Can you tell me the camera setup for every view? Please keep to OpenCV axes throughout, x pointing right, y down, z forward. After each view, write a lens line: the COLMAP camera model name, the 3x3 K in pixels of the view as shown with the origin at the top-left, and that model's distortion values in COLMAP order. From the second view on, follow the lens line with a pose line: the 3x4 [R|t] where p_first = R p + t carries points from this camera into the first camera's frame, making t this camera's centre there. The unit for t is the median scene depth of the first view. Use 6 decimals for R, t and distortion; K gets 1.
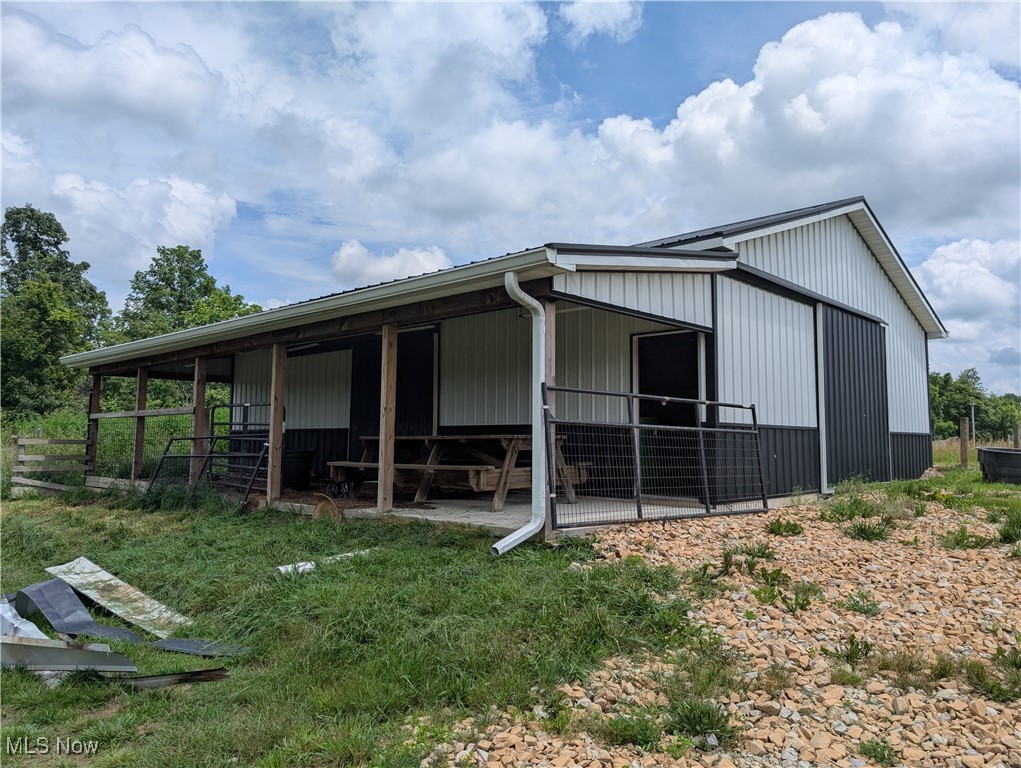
lens RADIAL K [[726.3, 0, 510.5], [0, 726.3, 384.0], [0, 0, 1]] dist [0.027783, 0.001125]
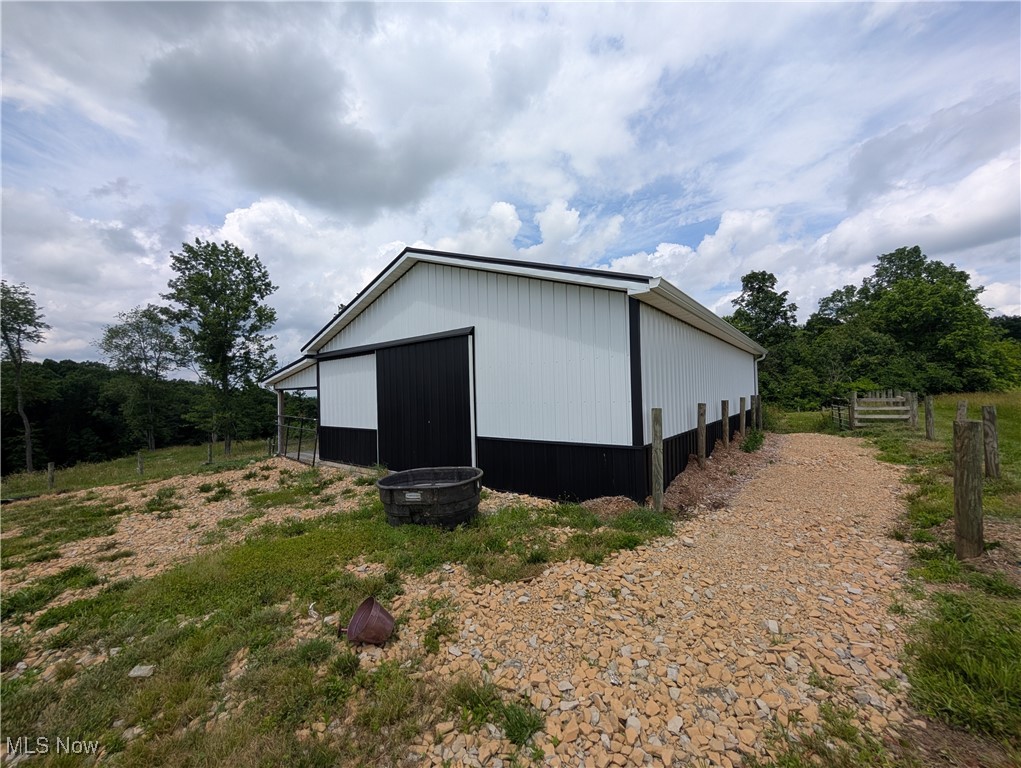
lens RADIAL K [[384.1, 0, 510.5], [0, 384.1, 384.0], [0, 0, 1]] dist [0.000996, 0.000088]
pose [[0.075950, -0.034242, -0.996524, 1.007892], [0.110727, 0.993519, -0.025699, 0.013229], [0.990945, -0.108390, 0.079249, 0.980678]]
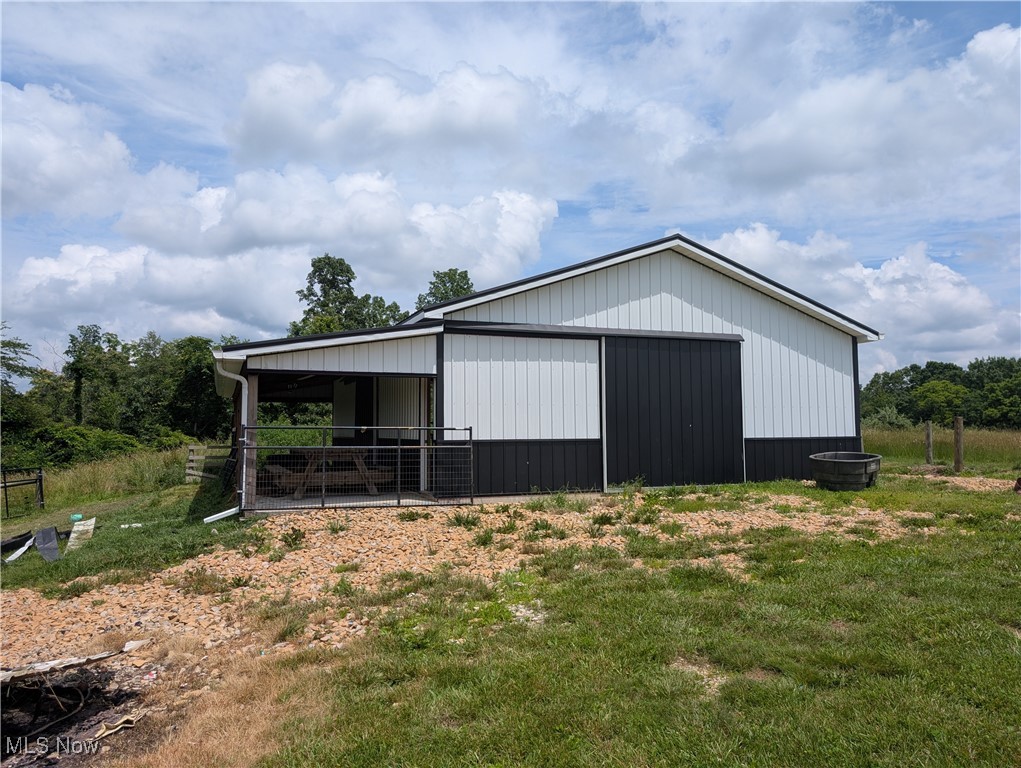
lens RADIAL K [[733.5, 0, 510.1], [0, 733.5, 405.1], [0, 0, 1]] dist [0.002025, -0.000346]
pose [[0.903537, -0.027726, -0.427612, 0.645654], [0.047968, 0.998177, 0.036633, -0.039175], [0.425817, -0.053611, 0.903220, -0.136817]]
